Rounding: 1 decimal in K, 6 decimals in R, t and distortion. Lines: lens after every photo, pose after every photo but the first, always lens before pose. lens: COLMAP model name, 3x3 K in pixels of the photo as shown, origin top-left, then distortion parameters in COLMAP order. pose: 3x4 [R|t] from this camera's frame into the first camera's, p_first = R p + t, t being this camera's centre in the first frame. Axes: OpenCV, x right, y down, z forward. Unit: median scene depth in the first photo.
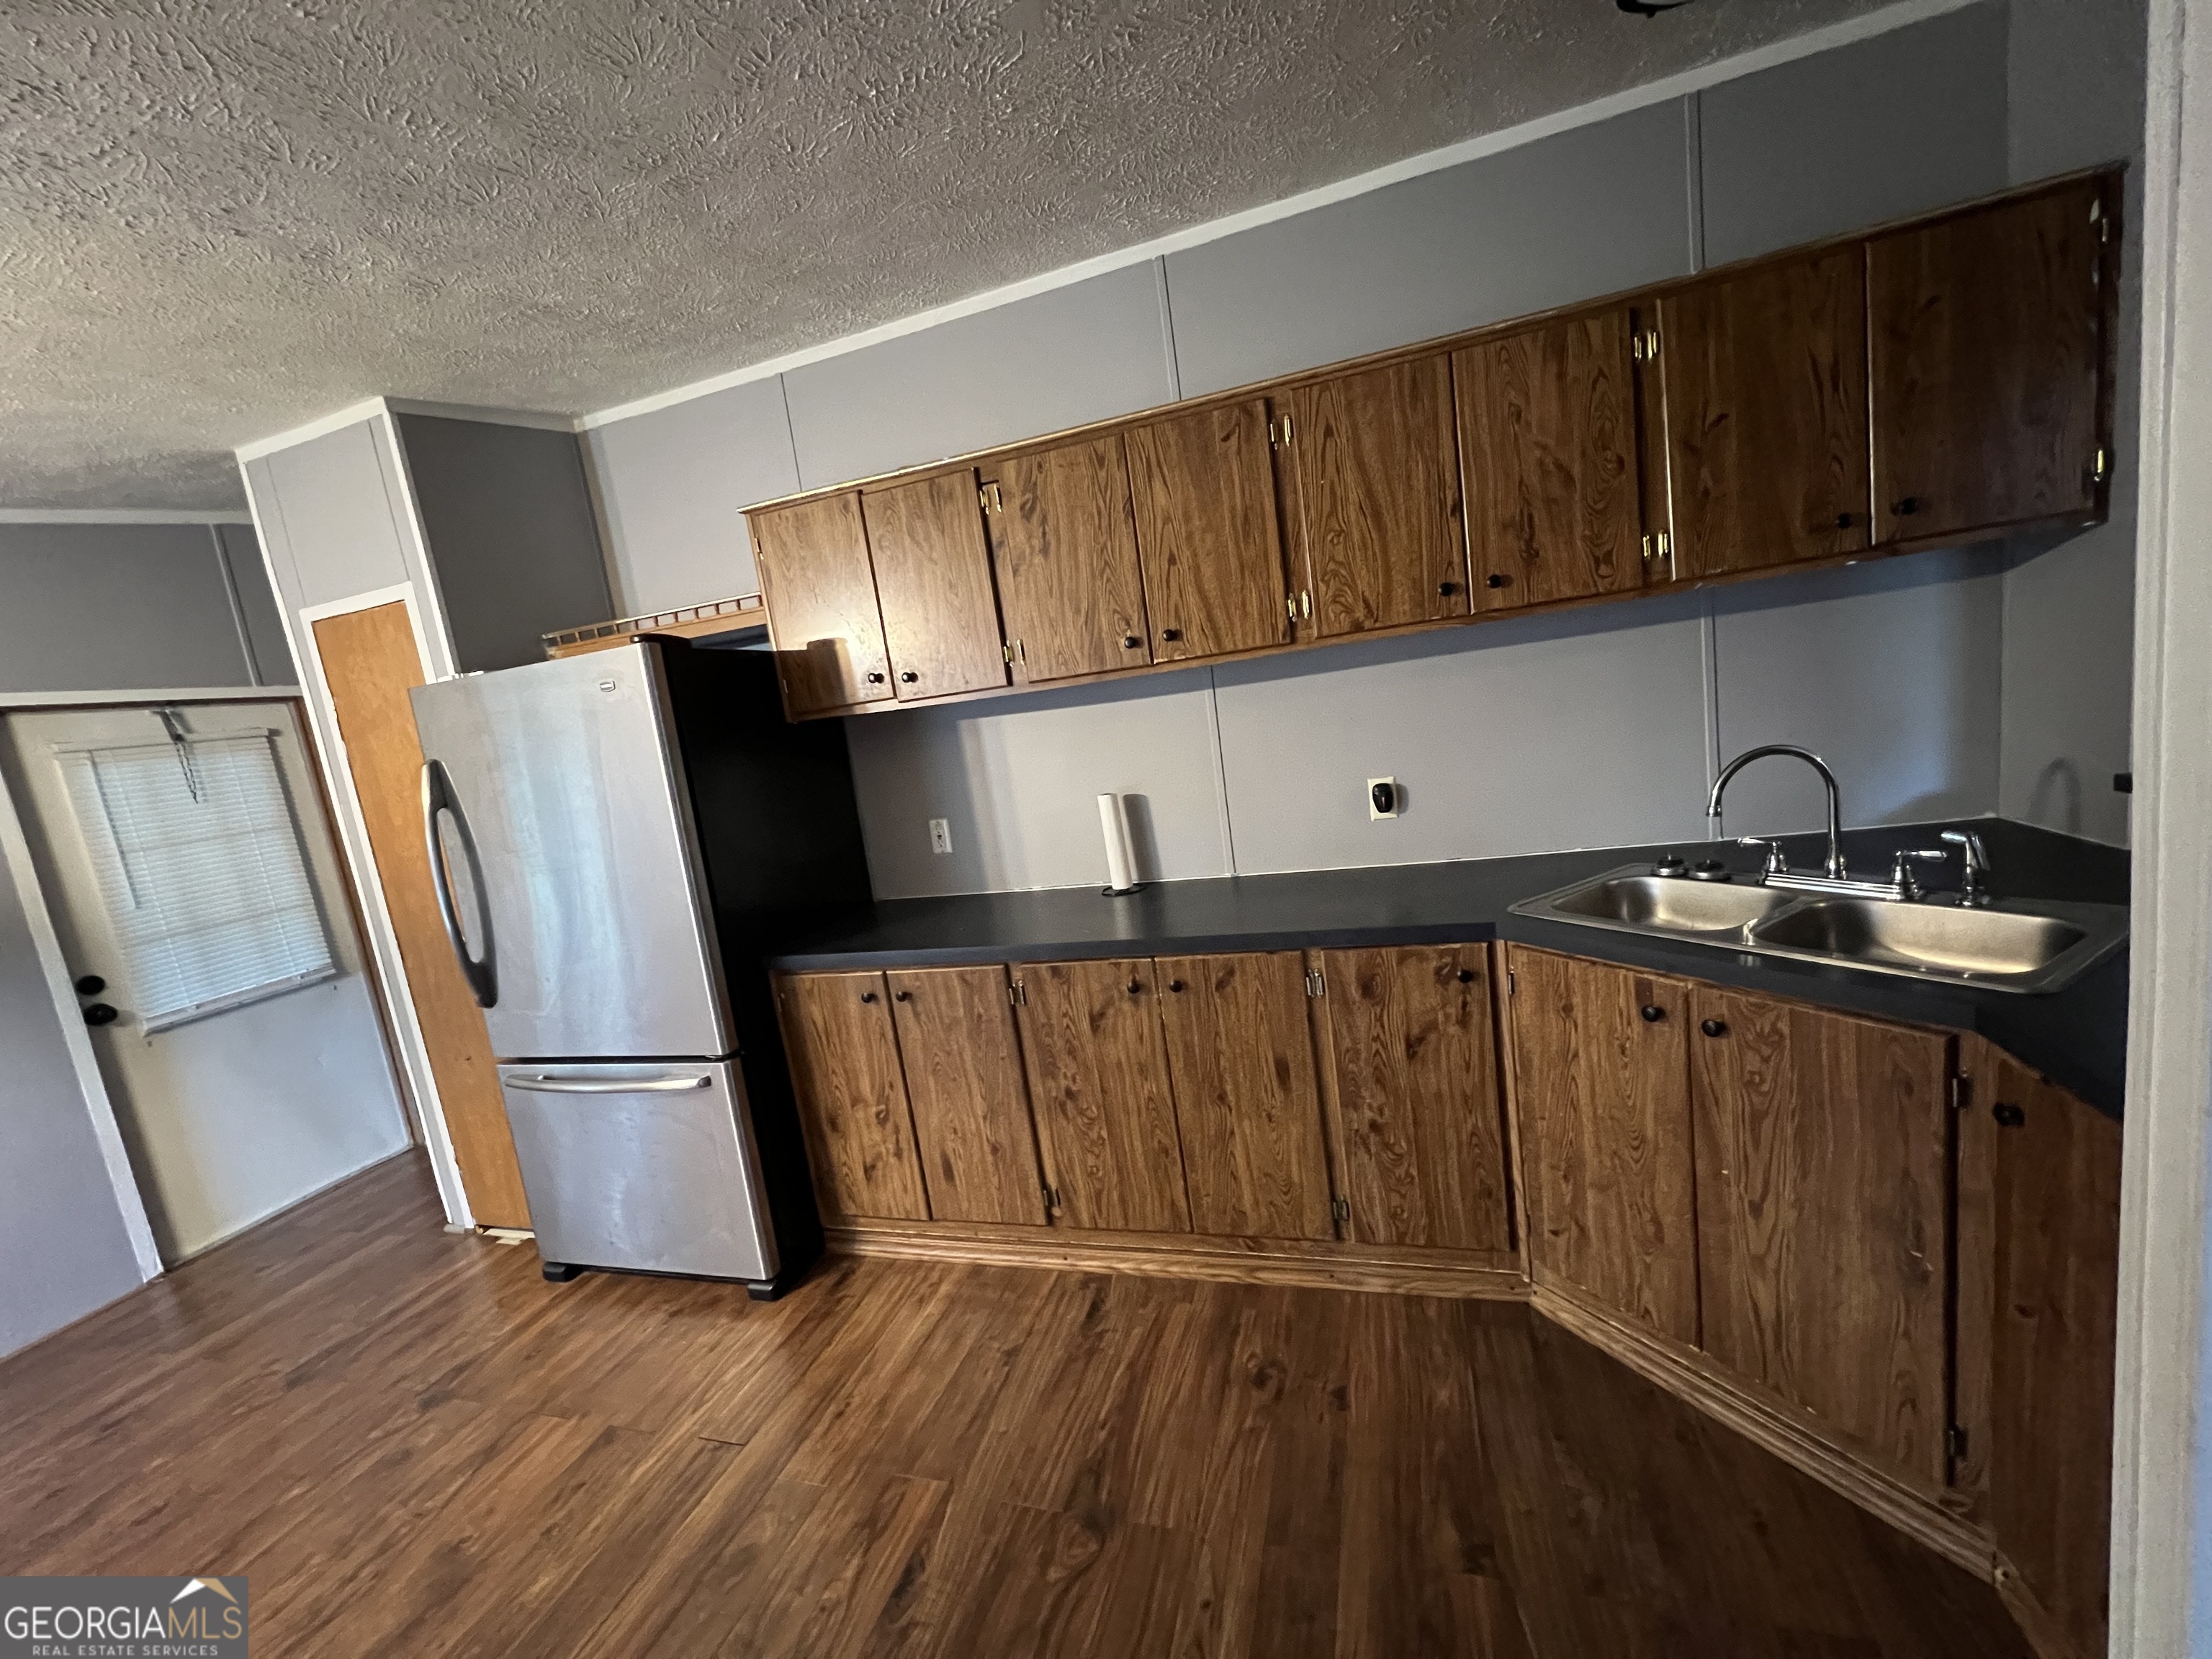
lens RADIAL K [[881.3, 0, 1105.0], [0, 881.3, 834.8], [0, 0, 1]] dist [-0.002817, 0.000411]
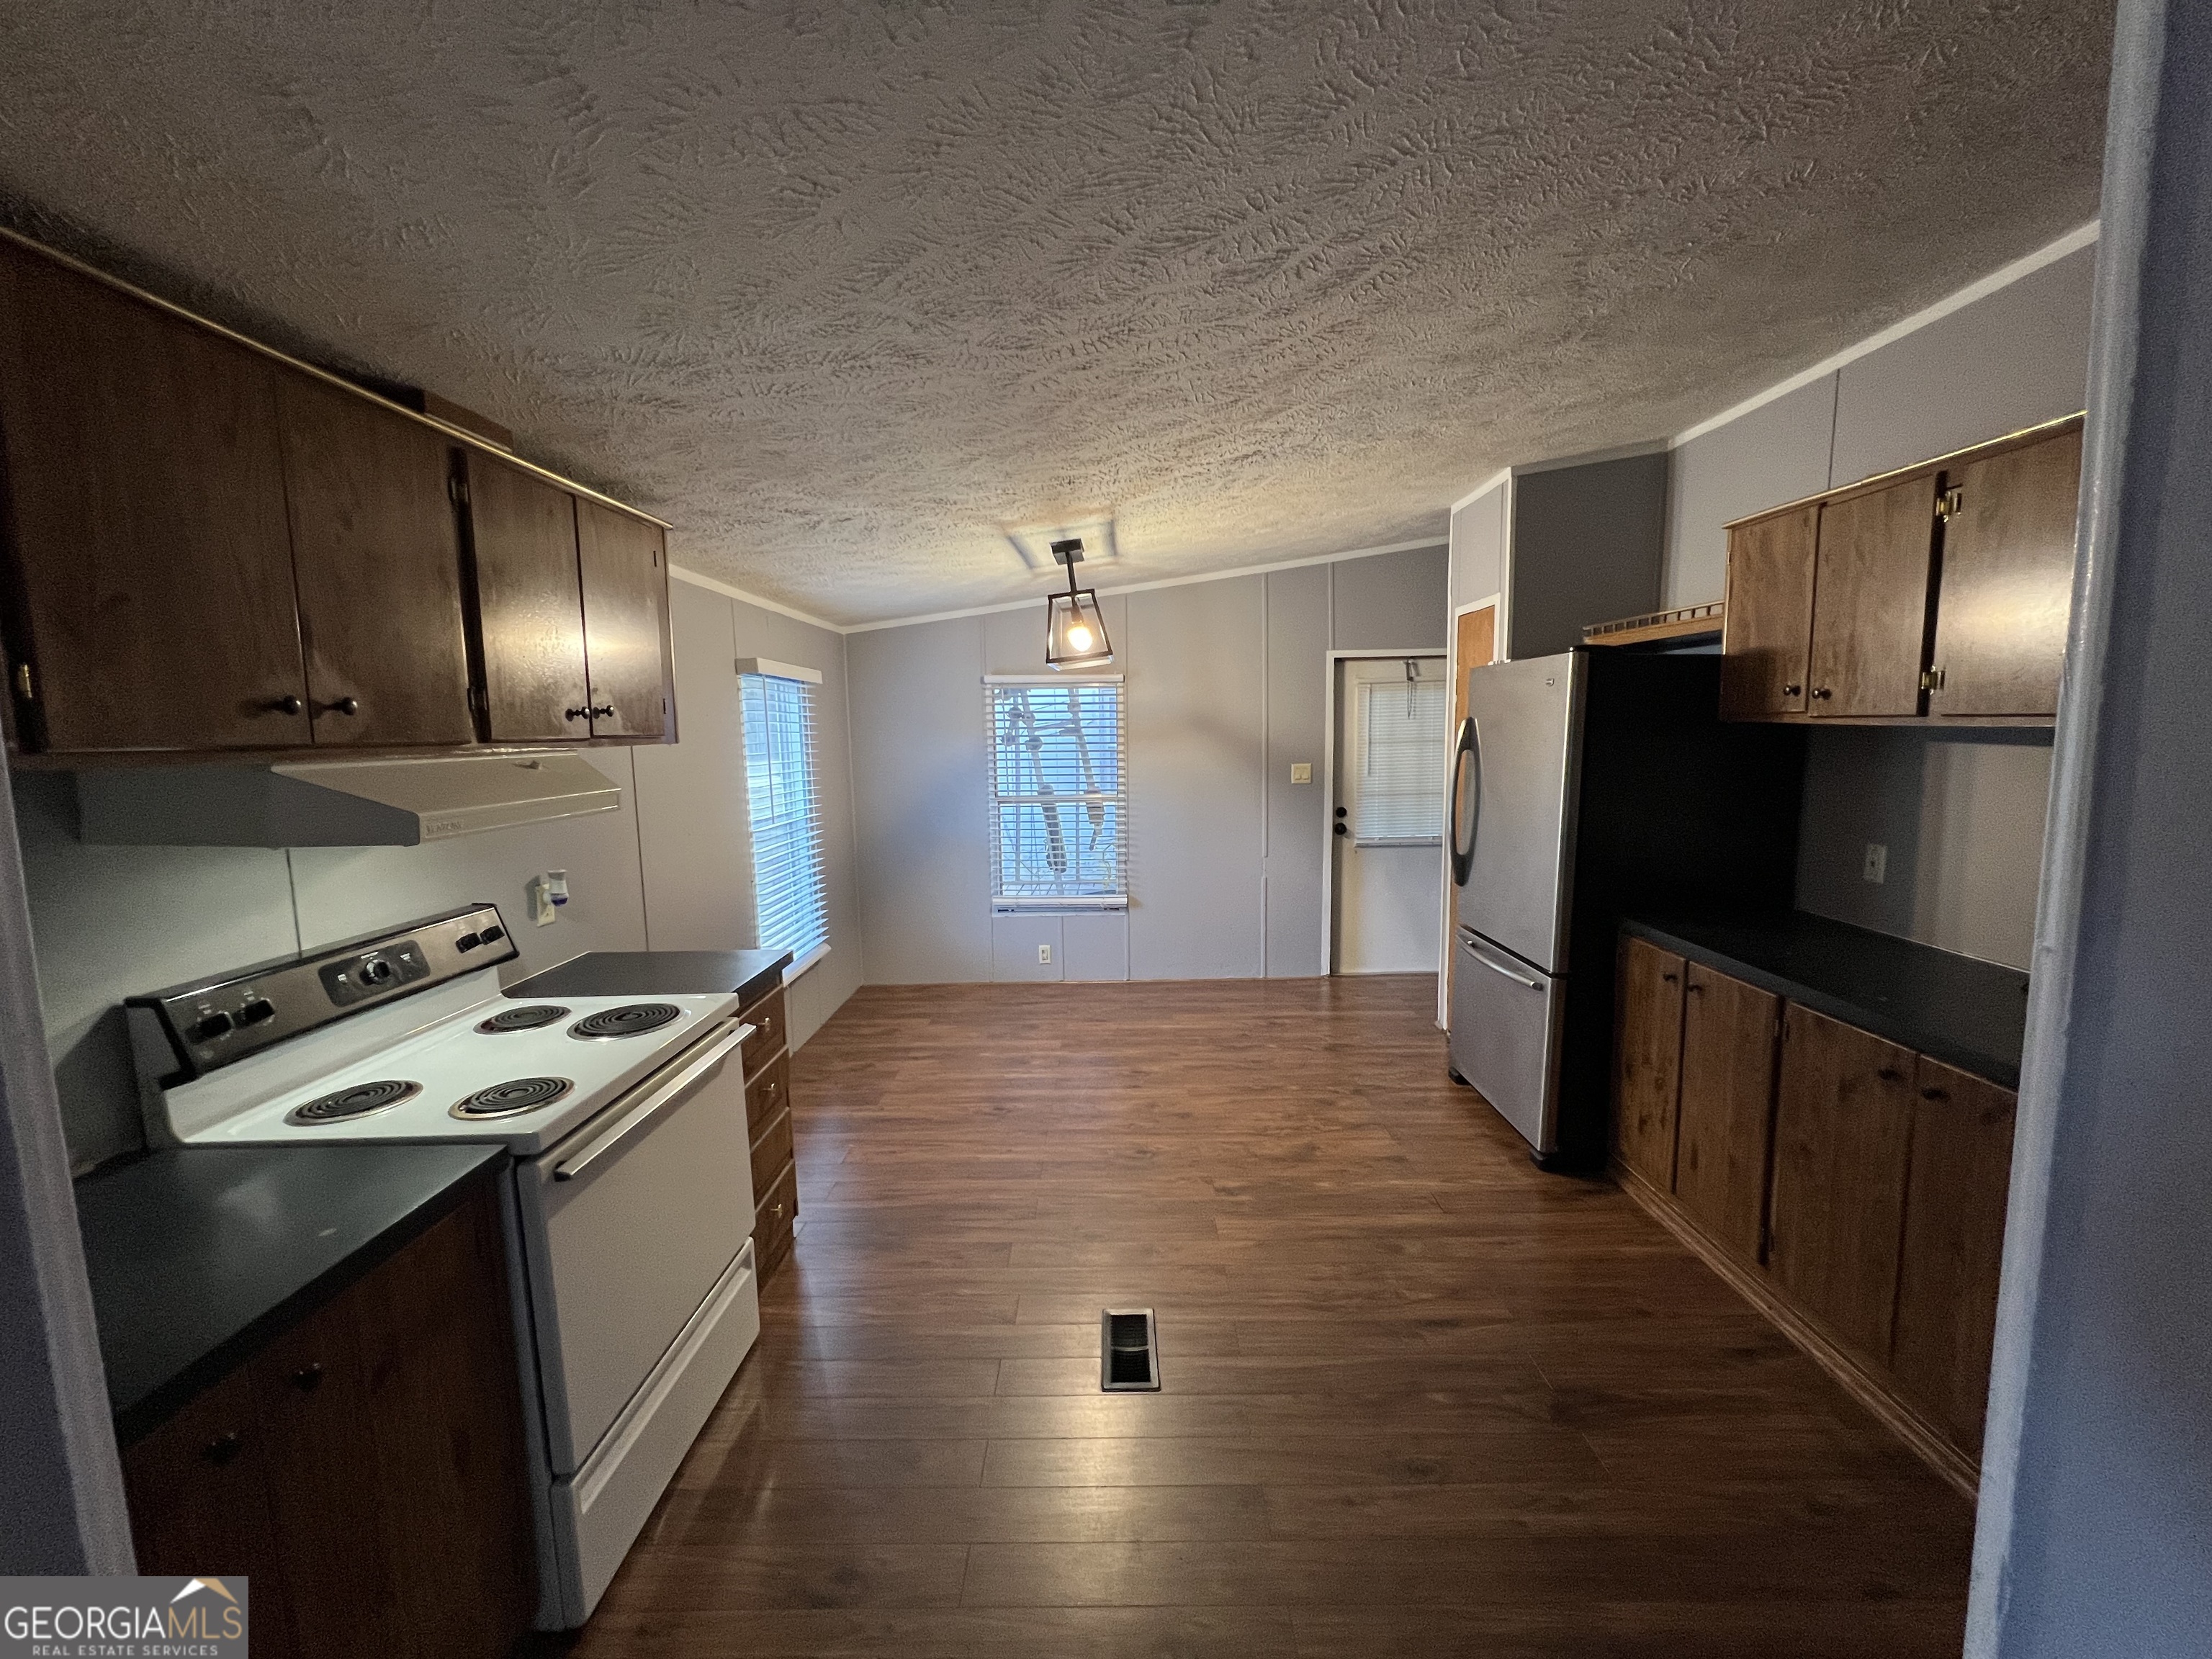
lens RADIAL K [[881.3, 0, 1103.3], [0, 881.3, 834.4], [0, 0, 1]] dist [-0.002817, 0.000411]
pose [[0.285666, 0.248331, -0.925595, 0.503495], [-0.166428, 0.964022, 0.207276, -0.099464], [0.943767, 0.094833, 0.316717, -0.050576]]
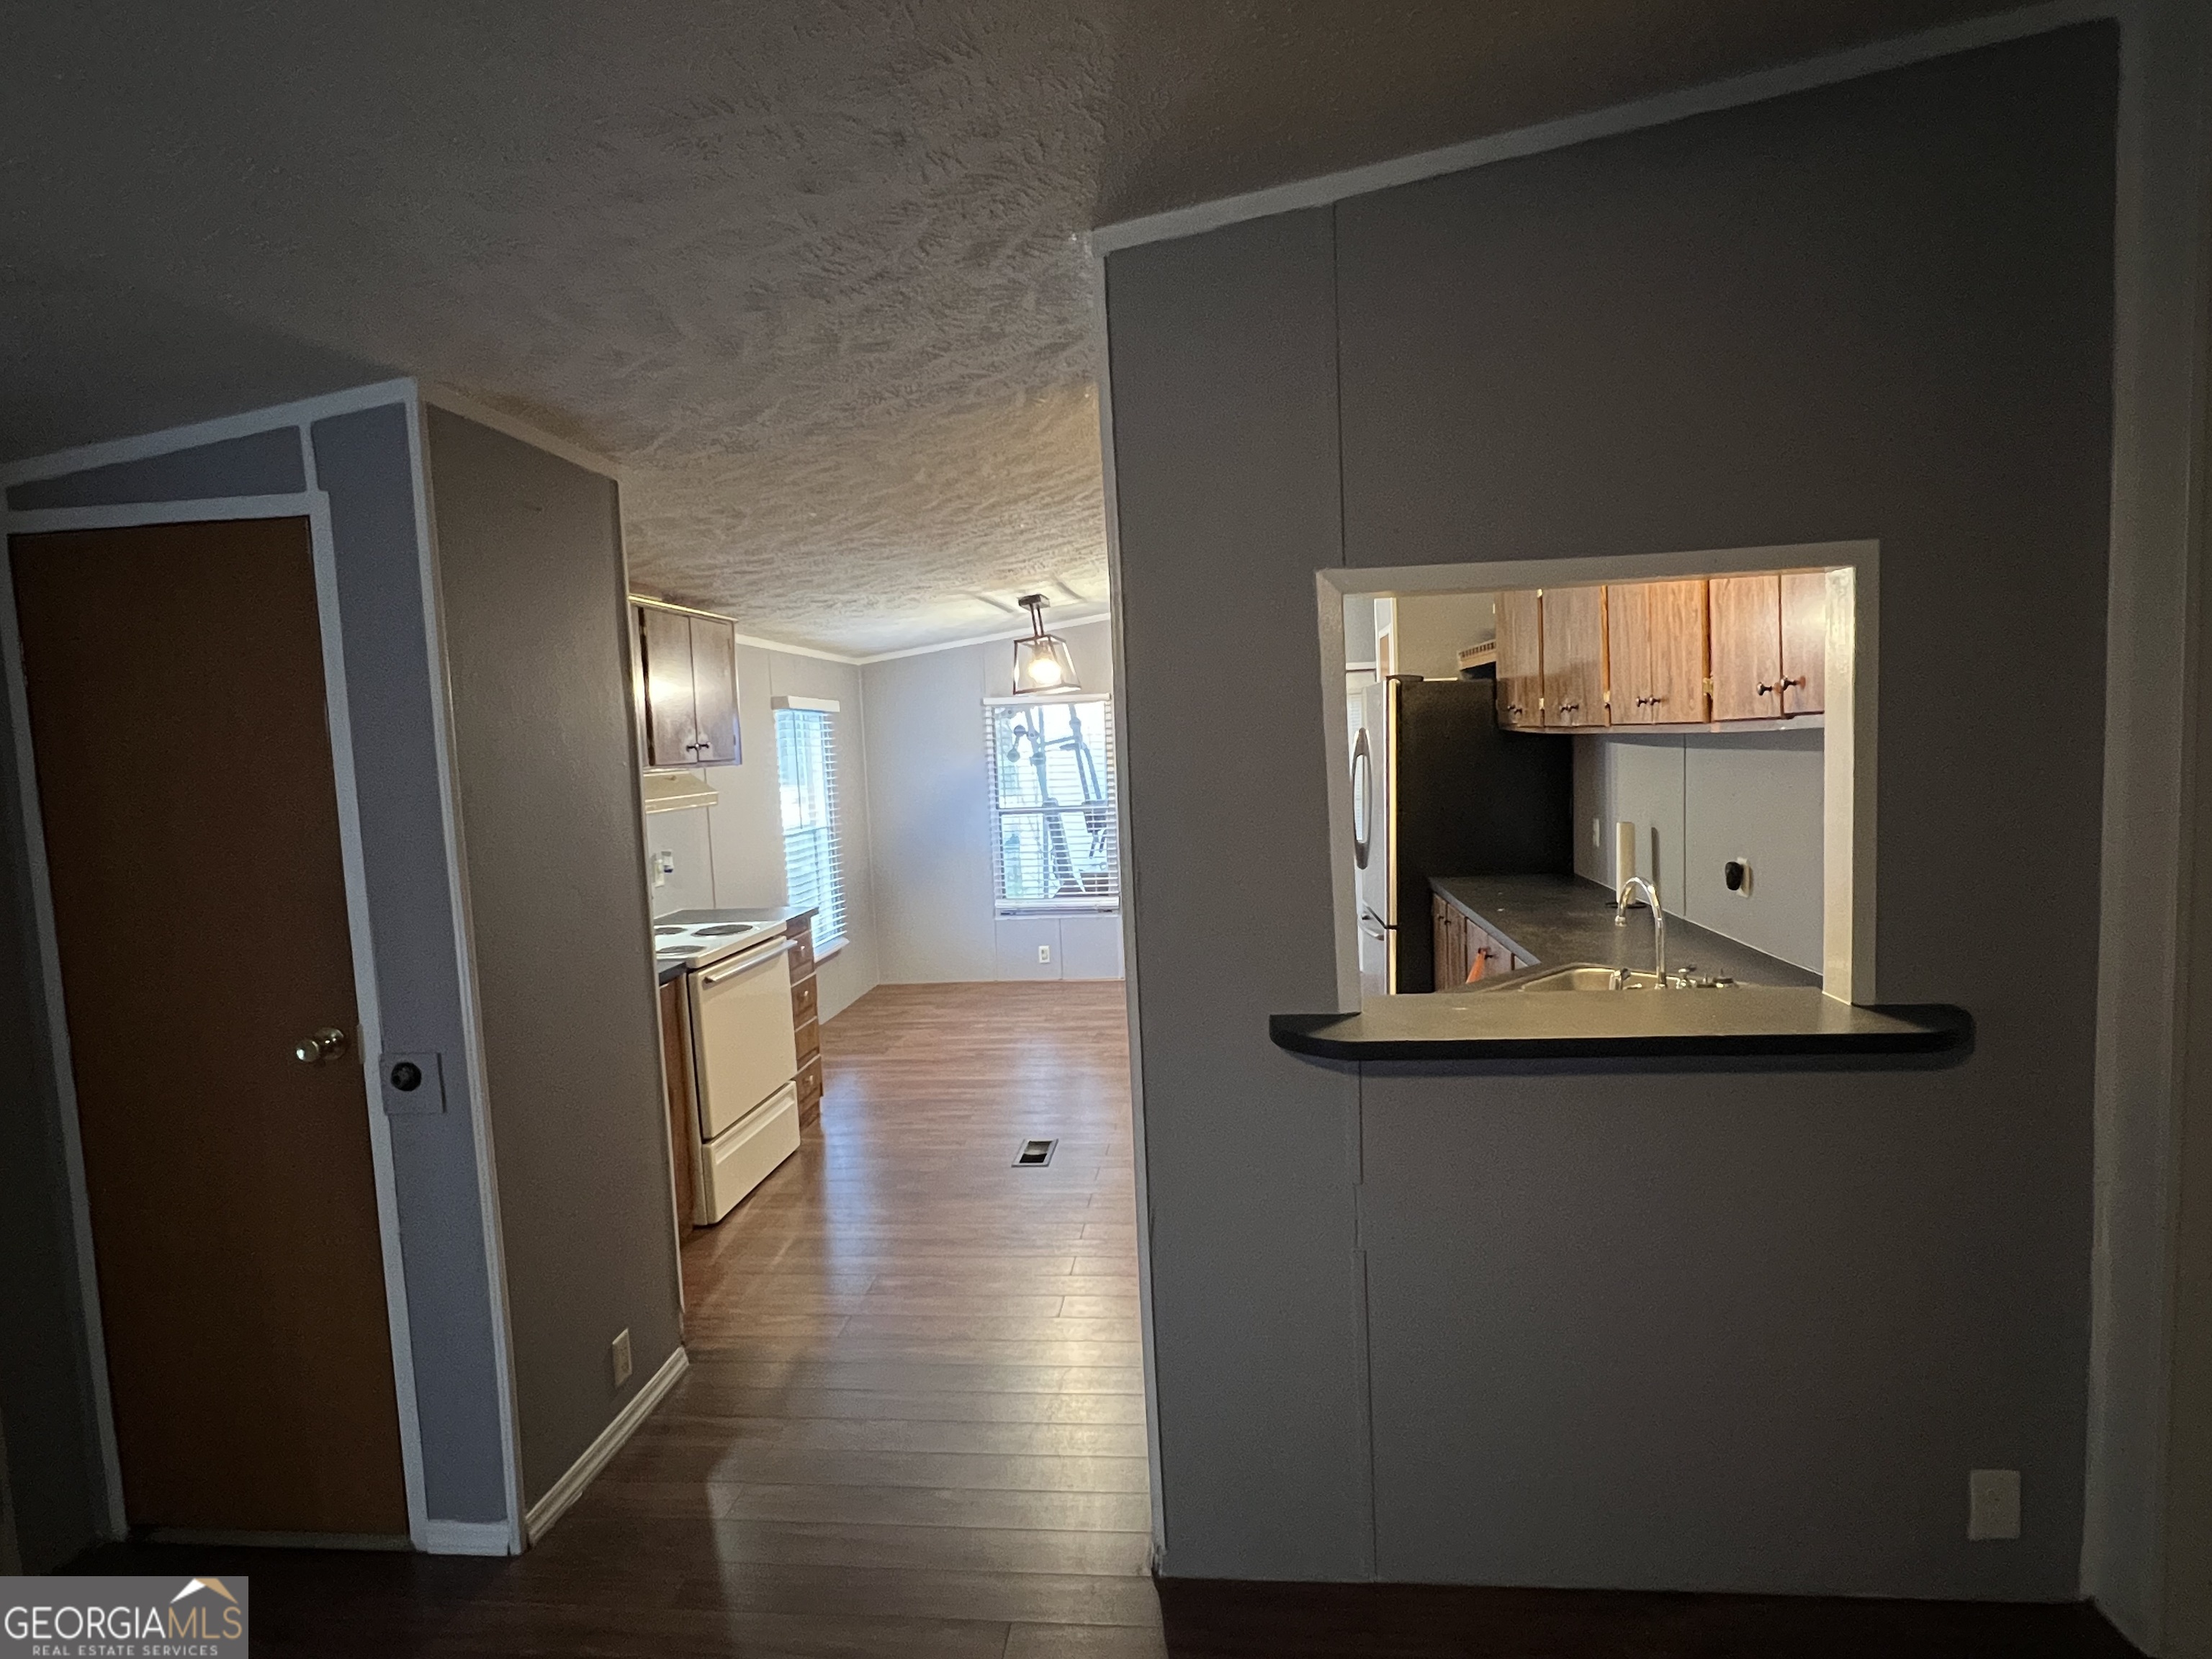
lens RADIAL K [[1176.1, 0, 1107.0], [0, 1176.1, 847.0], [0, 0, 1]] dist [-0.000909, -0.000815]
pose [[0.202670, 0.219199, -0.954399, 1.512222], [-0.132127, 0.971834, 0.195146, -0.252102], [0.970292, 0.086552, 0.225924, -0.038296]]
